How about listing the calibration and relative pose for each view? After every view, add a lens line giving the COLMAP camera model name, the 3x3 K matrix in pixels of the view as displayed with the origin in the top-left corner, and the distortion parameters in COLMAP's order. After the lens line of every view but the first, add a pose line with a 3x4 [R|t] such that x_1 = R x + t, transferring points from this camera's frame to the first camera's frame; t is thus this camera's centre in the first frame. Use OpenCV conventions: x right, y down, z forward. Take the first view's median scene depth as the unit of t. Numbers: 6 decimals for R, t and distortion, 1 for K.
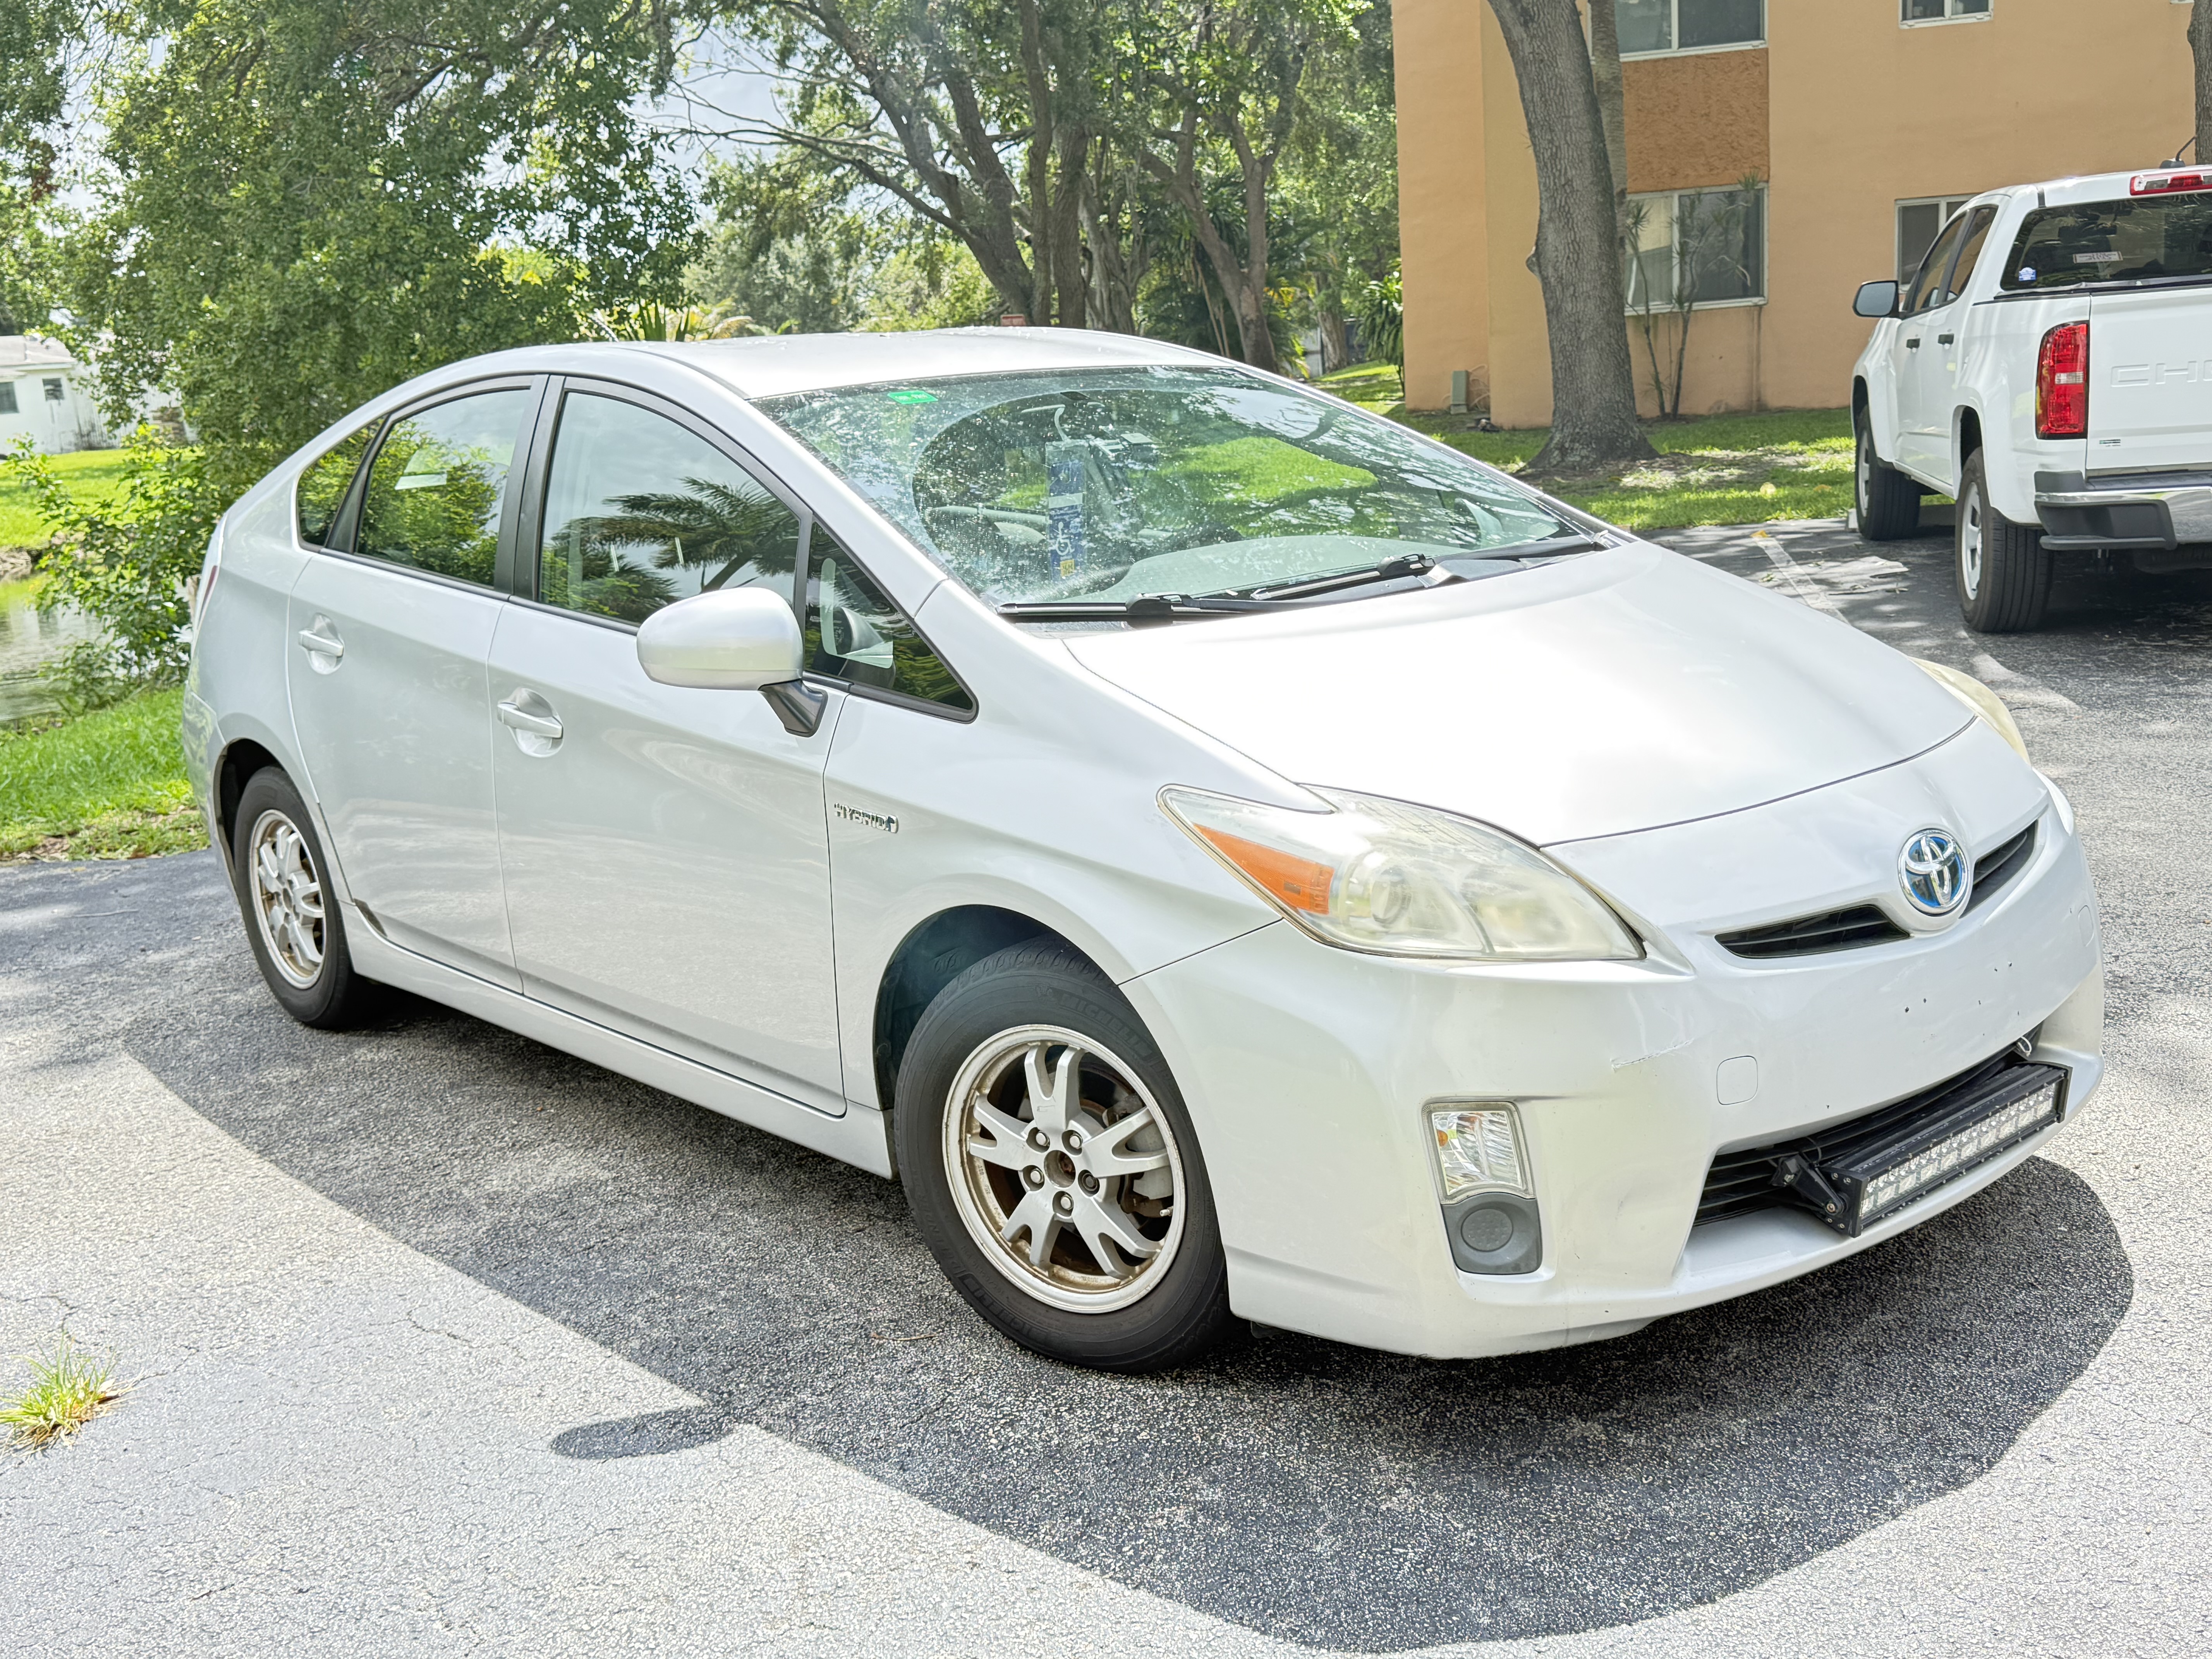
lens RADIAL K [[2243.4, 0, 1106.0], [0, 2243.4, 829.5], [0, 0, 1]] dist [0.150005, -0.341682]
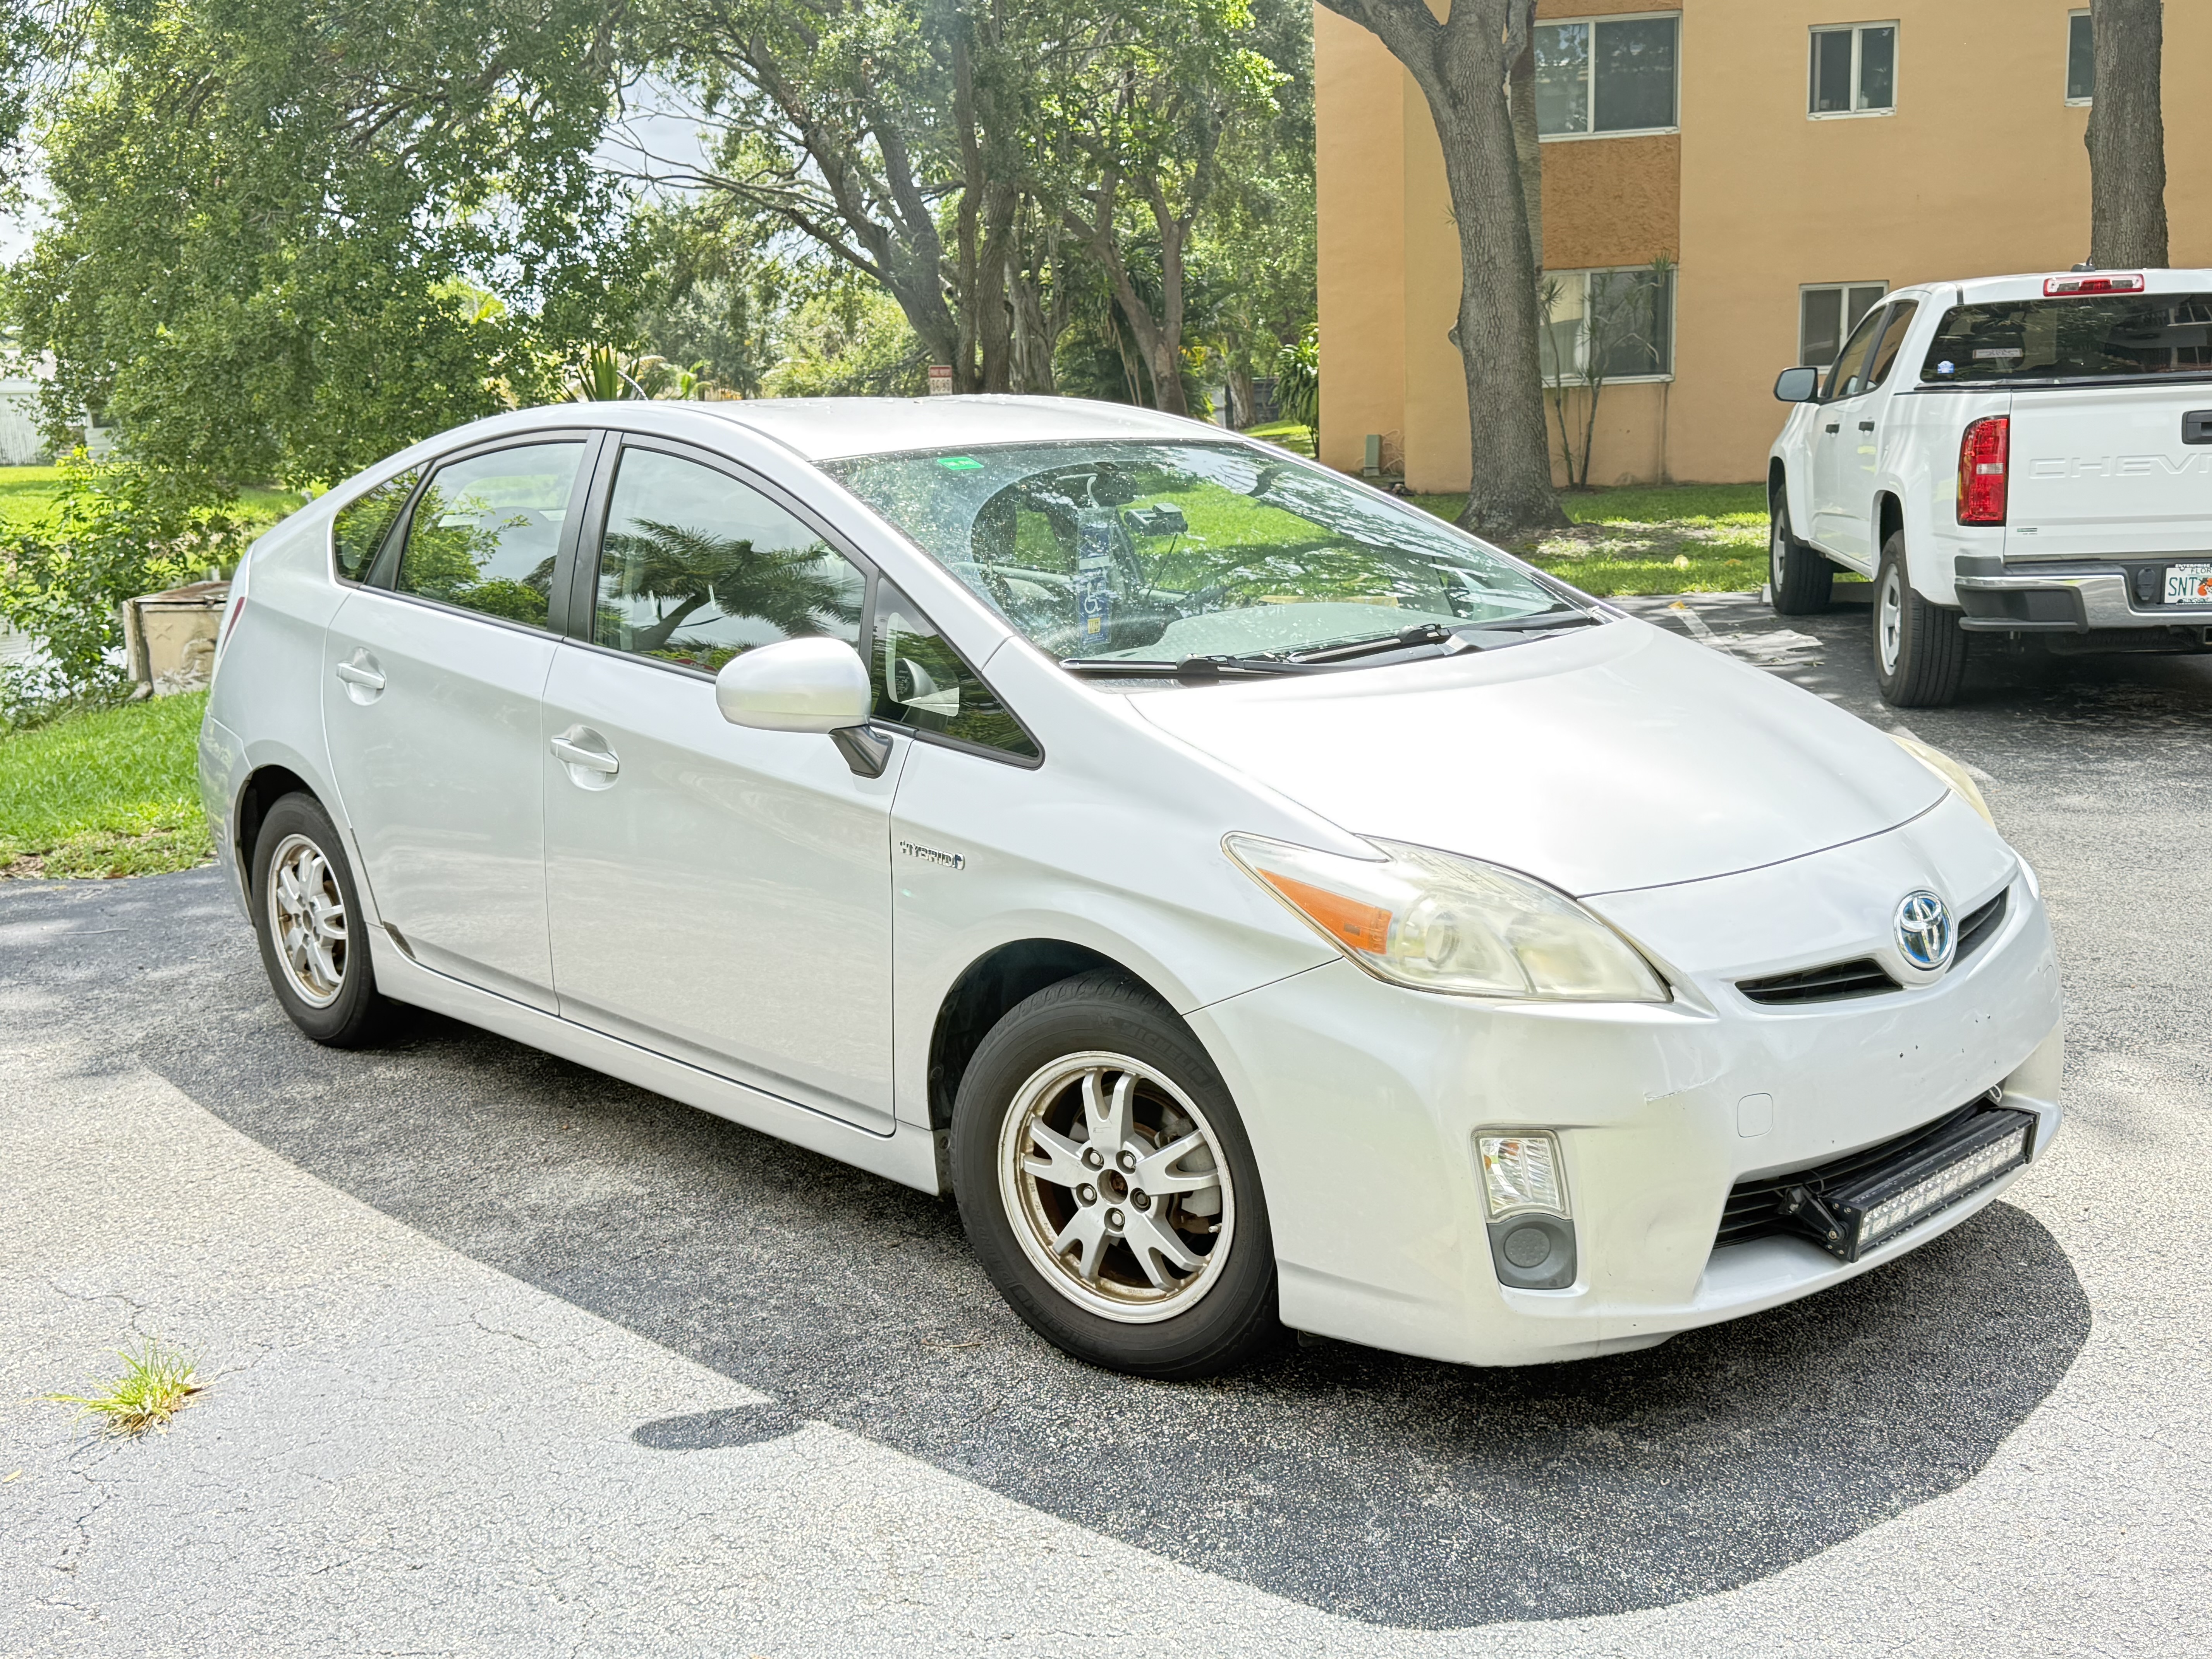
lens RADIAL K [[2257.7, 0, 1067.1], [0, 2257.7, 809.1], [0, 0, 1]] dist [0.152962, -0.336906]
pose [[0.998896, 0.026318, 0.038916, -0.074773], [-0.025165, 0.999238, -0.029843, 0.003009], [-0.039672, 0.028831, 0.998797, -0.070831]]
